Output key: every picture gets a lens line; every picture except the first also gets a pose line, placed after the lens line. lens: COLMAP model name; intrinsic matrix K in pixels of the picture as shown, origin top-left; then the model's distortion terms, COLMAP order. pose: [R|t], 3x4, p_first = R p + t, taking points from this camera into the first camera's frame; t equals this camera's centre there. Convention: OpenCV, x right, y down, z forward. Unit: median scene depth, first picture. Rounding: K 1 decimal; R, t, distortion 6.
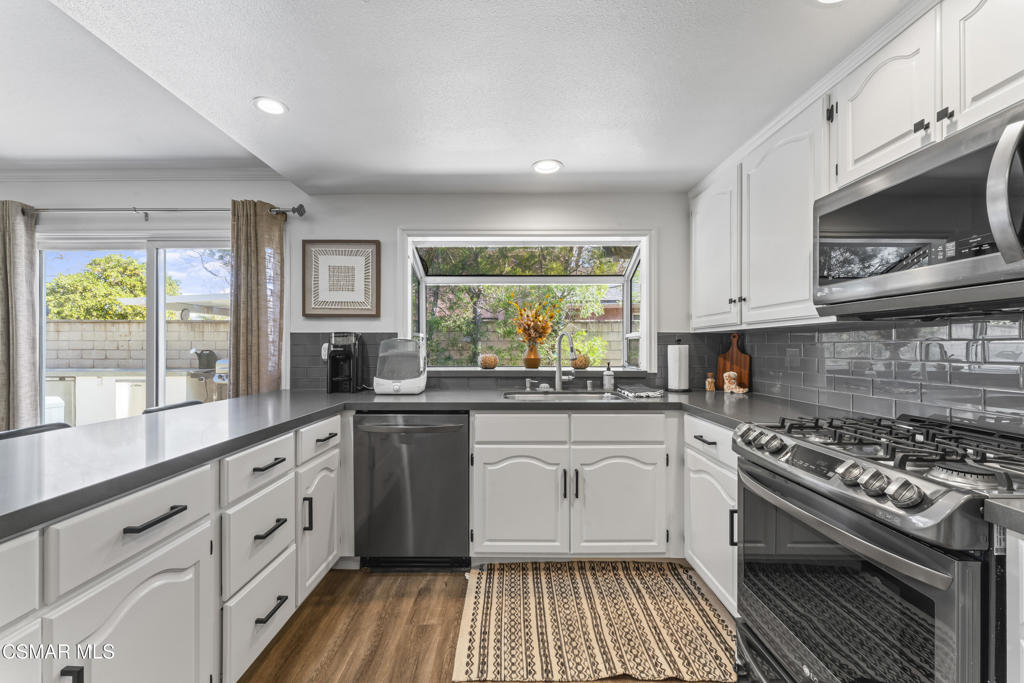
lens RADIAL K [[404.0, 0, 509.7], [0, 404.0, 346.4], [0, 0, 1]] dist [-0.001228, 0.000133]
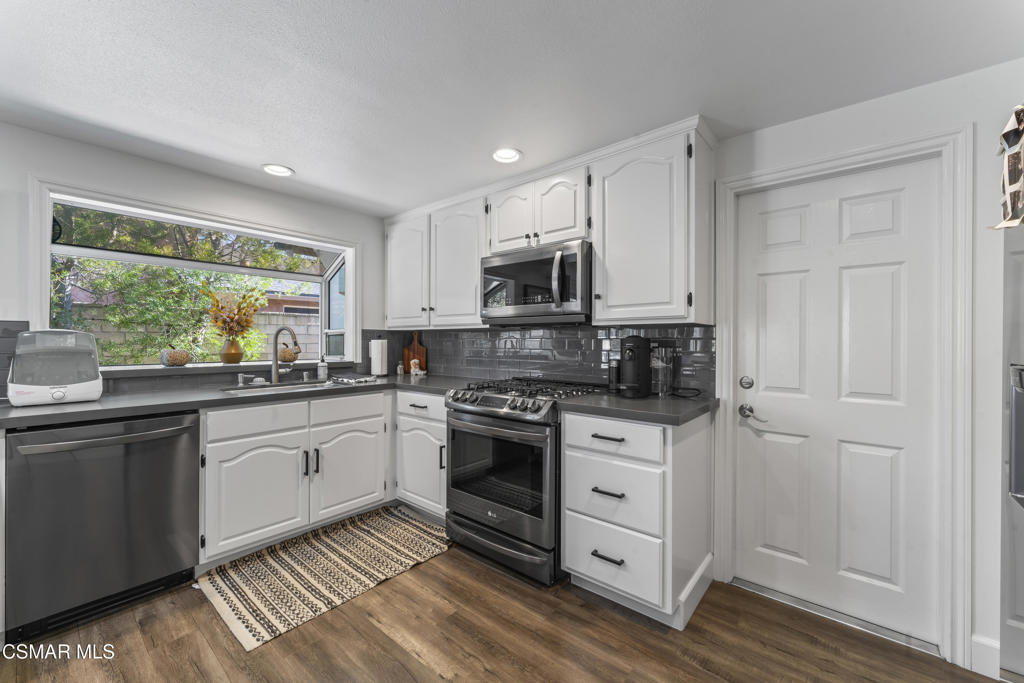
lens RADIAL K [[406.3, 0, 510.4], [0, 406.3, 342.3], [0, 0, 1]] dist [-0.002706, -0.000187]
pose [[0.642233, -0.000766, 0.766509, -0.352522], [-0.004933, 0.999975, 0.005133, -0.005016], [-0.766494, -0.007078, 0.642213, -0.154379]]
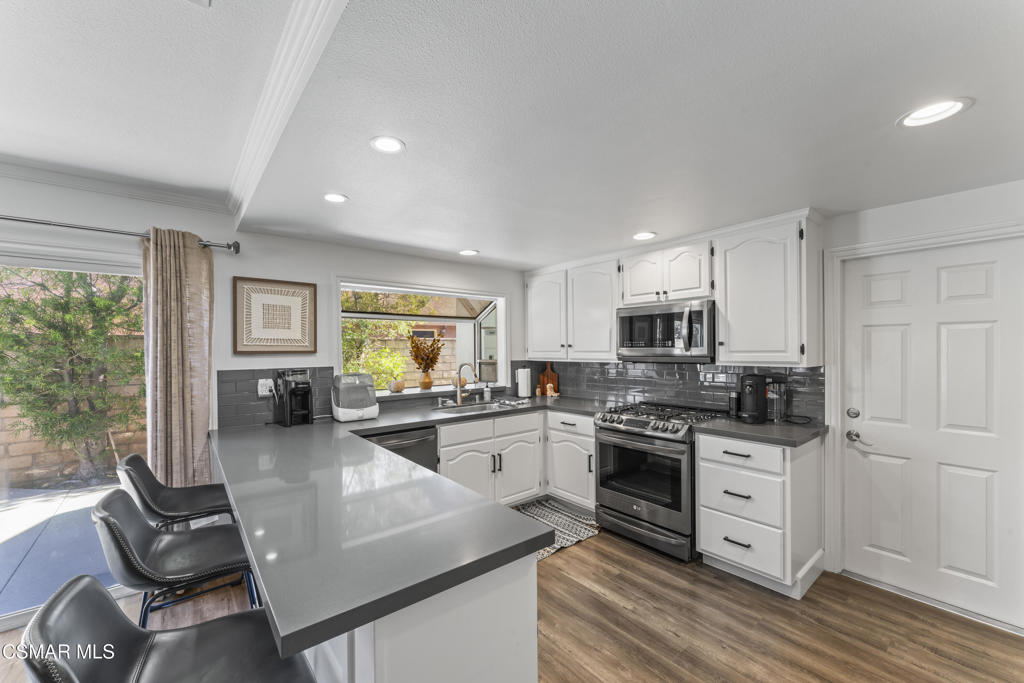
lens RADIAL K [[406.7, 0, 508.2], [0, 406.7, 351.9], [0, 0, 1]] dist [-0.001350, 0.000188]
pose [[0.772698, -0.012022, 0.634660, -0.787608], [0.007604, 0.999924, 0.009684, -0.105131], [-0.634728, -0.002657, 0.772731, -0.243338]]
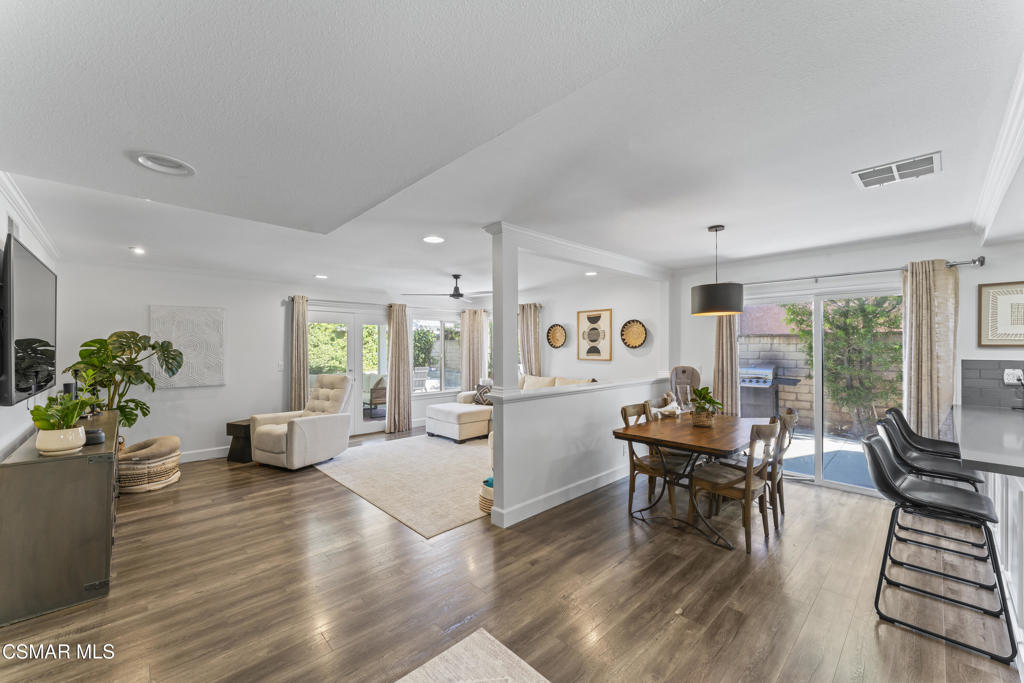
lens RADIAL K [[404.0, 0, 509.7], [0, 404.0, 346.4], [0, 0, 1]] dist [-0.001228, 0.000133]
pose [[0.688942, -0.002654, -0.724812, -0.761524], [0.005792, 0.999982, 0.001843, -0.107636], [0.724793, -0.005468, 0.688945, -1.098156]]
